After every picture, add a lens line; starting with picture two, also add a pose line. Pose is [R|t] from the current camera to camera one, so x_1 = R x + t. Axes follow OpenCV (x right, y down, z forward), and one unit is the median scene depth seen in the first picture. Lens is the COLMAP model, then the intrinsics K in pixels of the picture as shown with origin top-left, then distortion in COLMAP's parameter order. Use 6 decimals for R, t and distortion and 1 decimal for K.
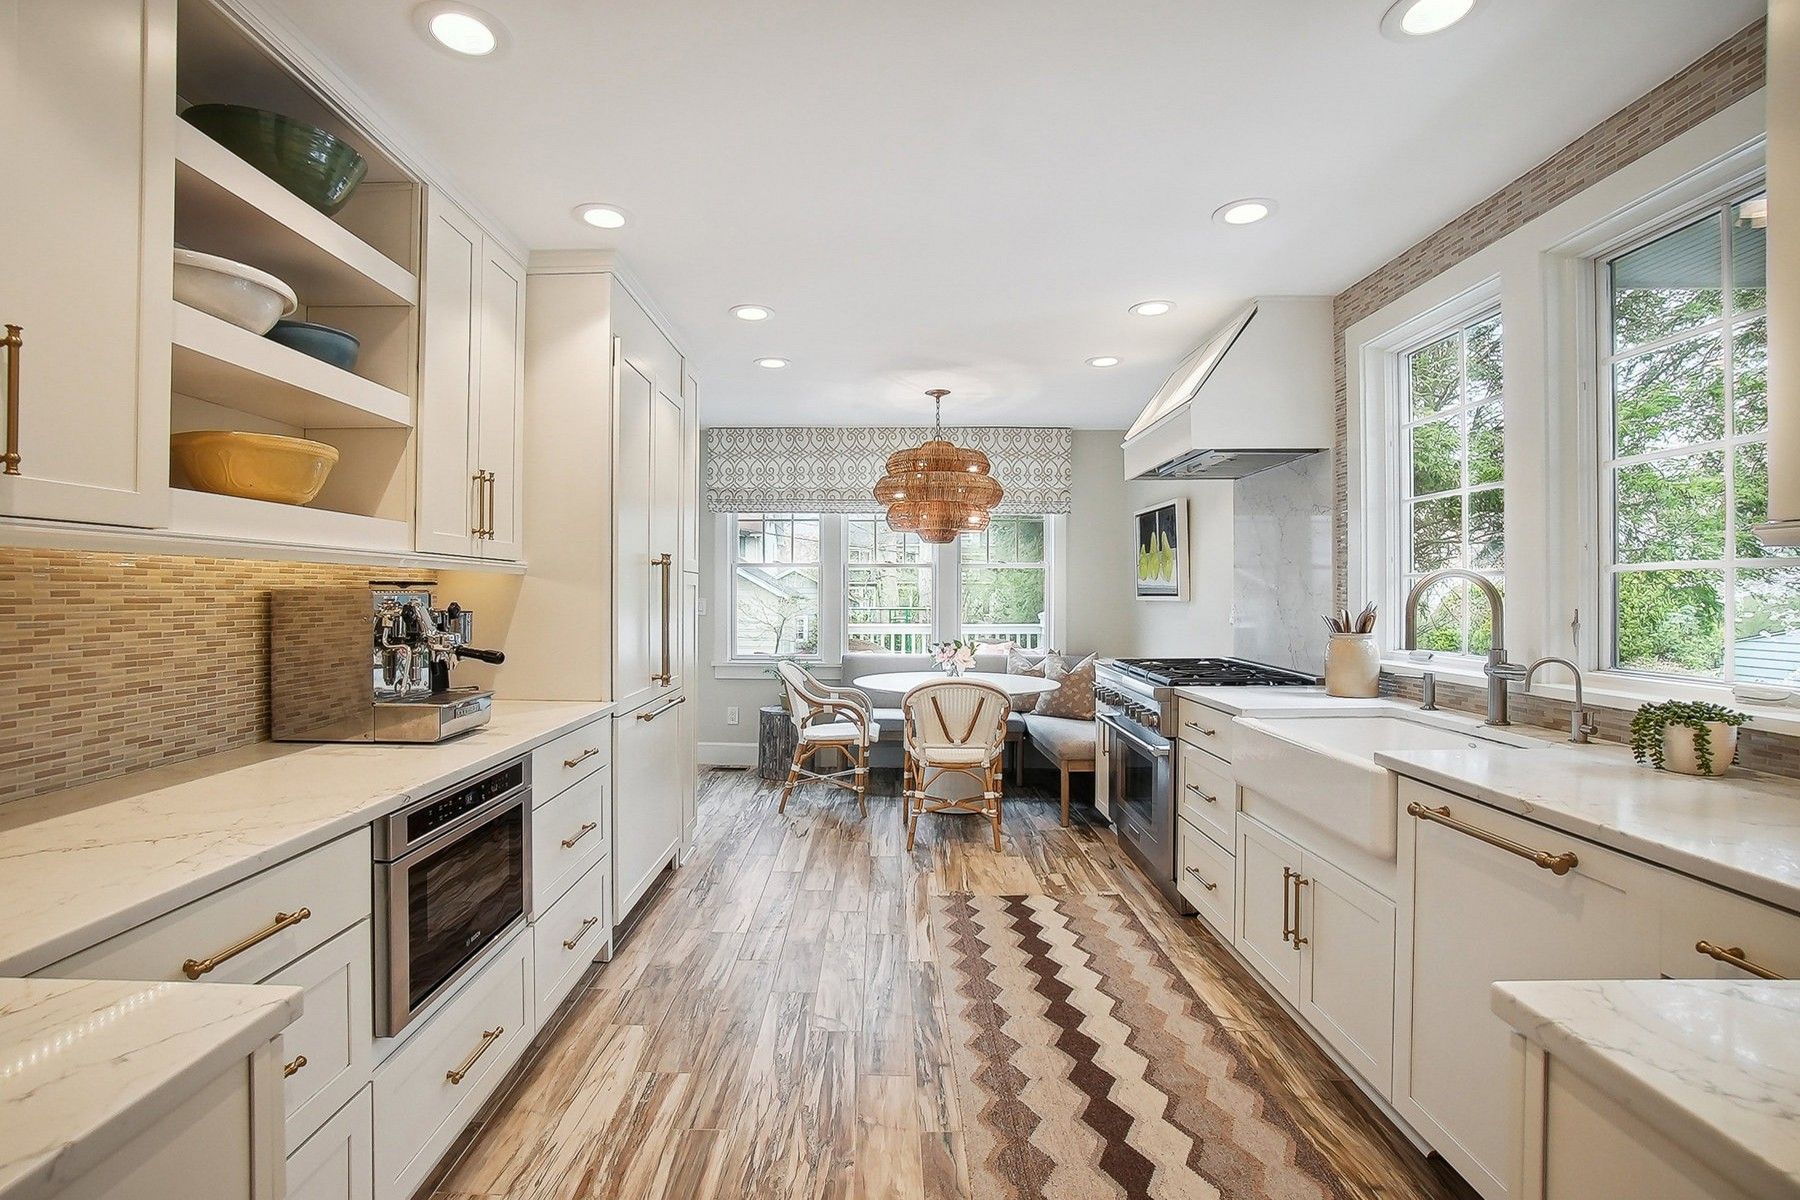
lens RADIAL K [[801.5, 0, 897.7], [0, 801.5, 599.5], [0, 0, 1]] dist [-0.024598, 0.006120]
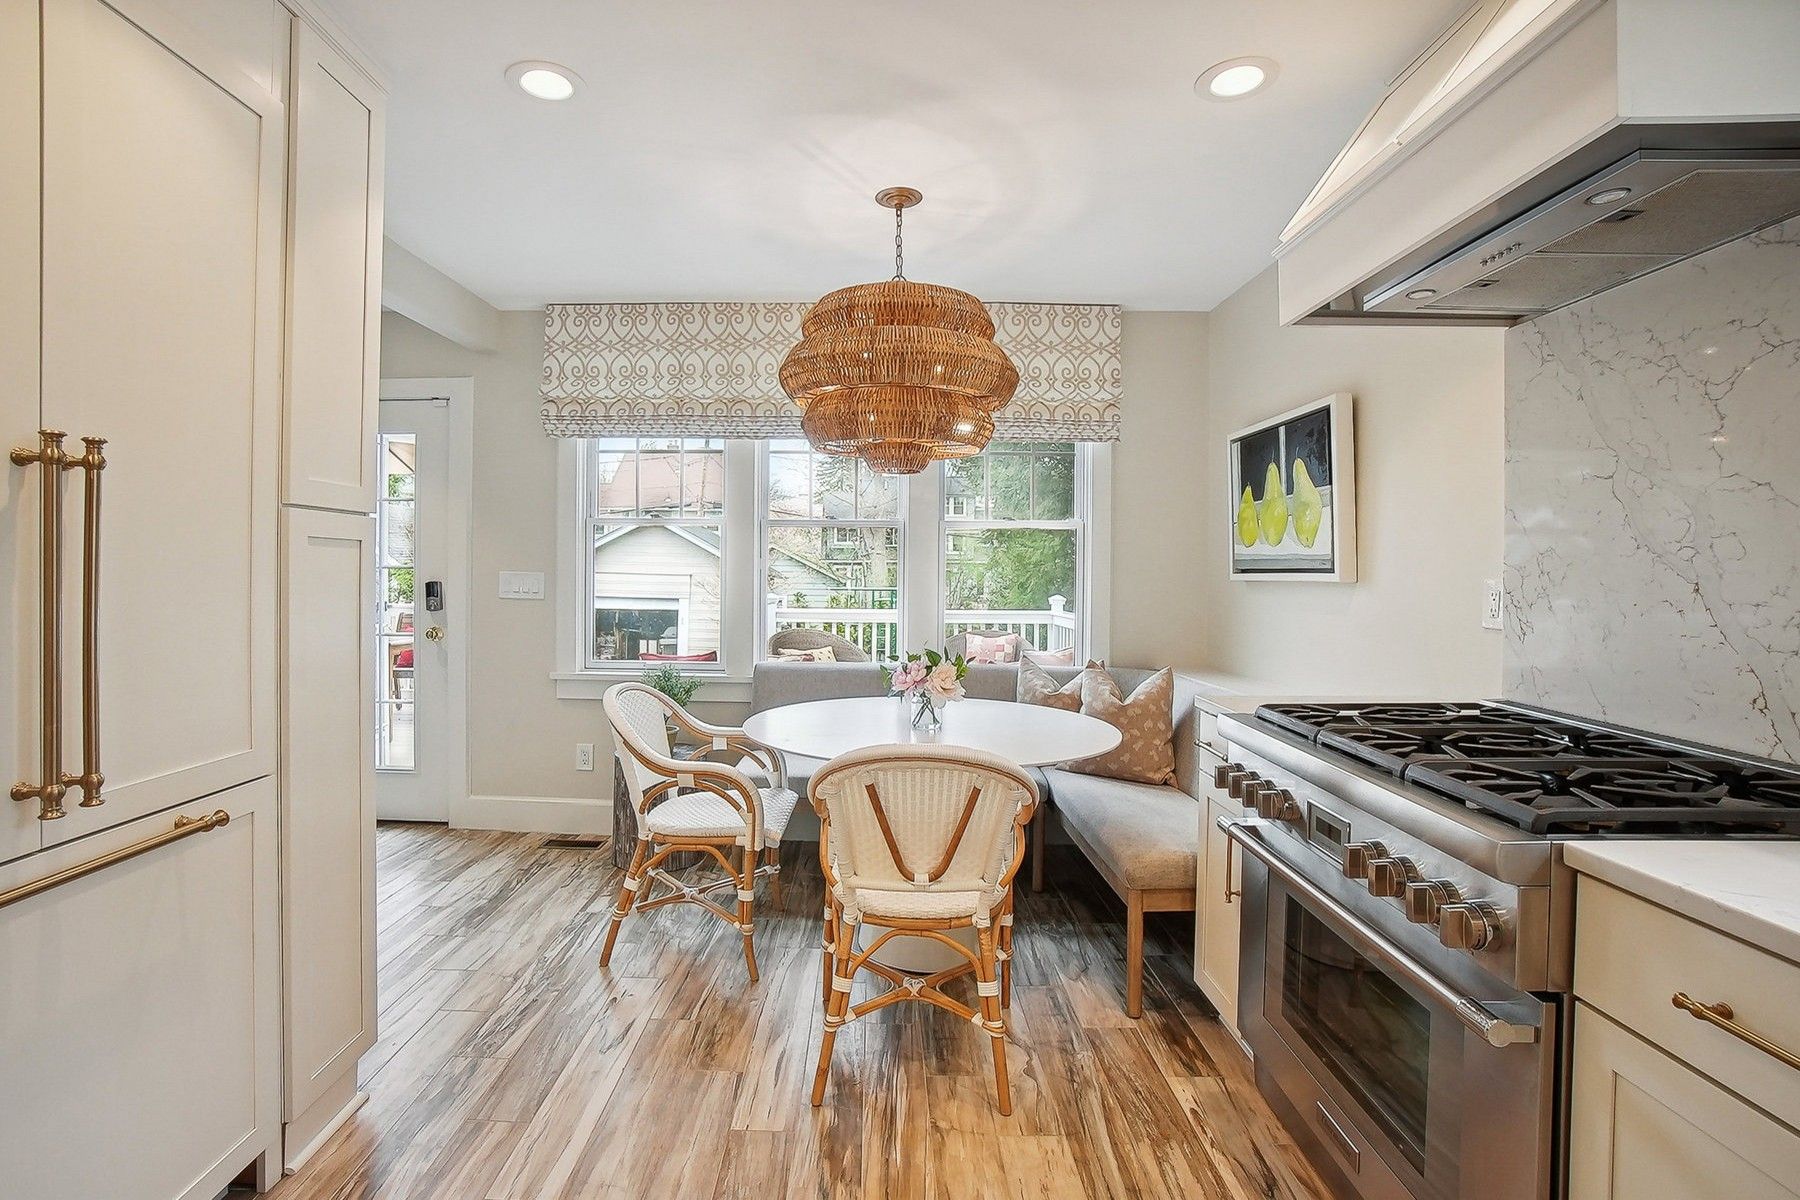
lens RADIAL K [[801.5, 0, 898.3], [0, 801.5, 590.7], [0, 0, 1]] dist [-0.024598, 0.006120]
pose [[0.999950, 0.006279, 0.007759, 0.048058], [-0.006378, 0.999898, 0.012798, 0.003202], [-0.007678, -0.012846, 0.999888, 0.459700]]
